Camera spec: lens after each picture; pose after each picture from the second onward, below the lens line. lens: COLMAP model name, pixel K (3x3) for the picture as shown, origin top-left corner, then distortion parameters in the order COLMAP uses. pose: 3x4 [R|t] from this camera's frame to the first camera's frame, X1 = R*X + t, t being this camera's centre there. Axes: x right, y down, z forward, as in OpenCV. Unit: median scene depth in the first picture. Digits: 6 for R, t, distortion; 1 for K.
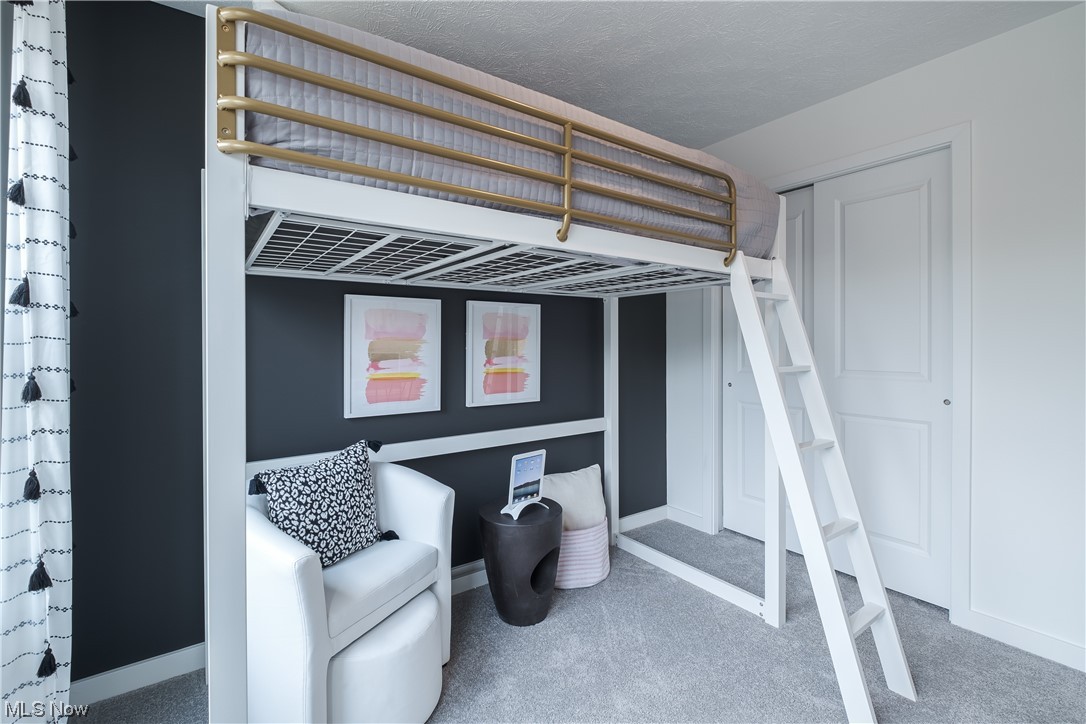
lens RADIAL K [[478.5, 0, 538.5], [0, 478.5, 344.5], [0, 0, 1]] dist [0.000049, -0.000242]
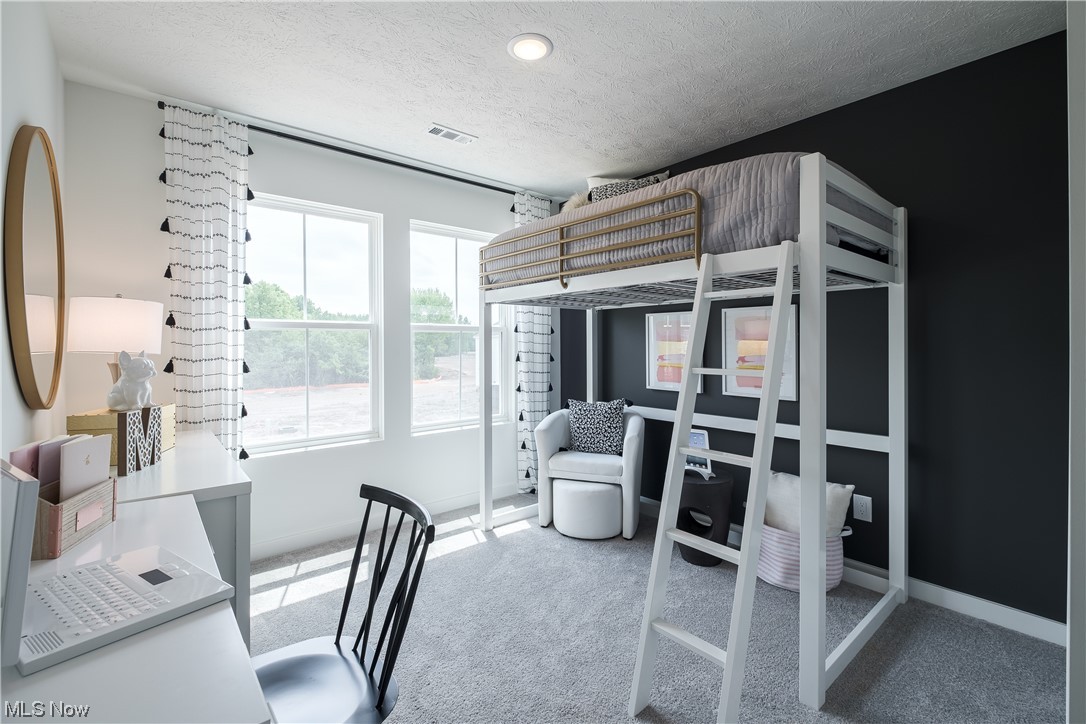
lens RADIAL K [[478.5, 0, 538.5], [0, 478.5, 344.5], [0, 0, 1]] dist [0.000049, -0.000242]
pose [[0.076645, 0.000586, -0.997058, 1.231487], [-0.002771, 0.999996, 0.000375, 0.000567], [0.997055, 0.002734, 0.076647, 0.494139]]
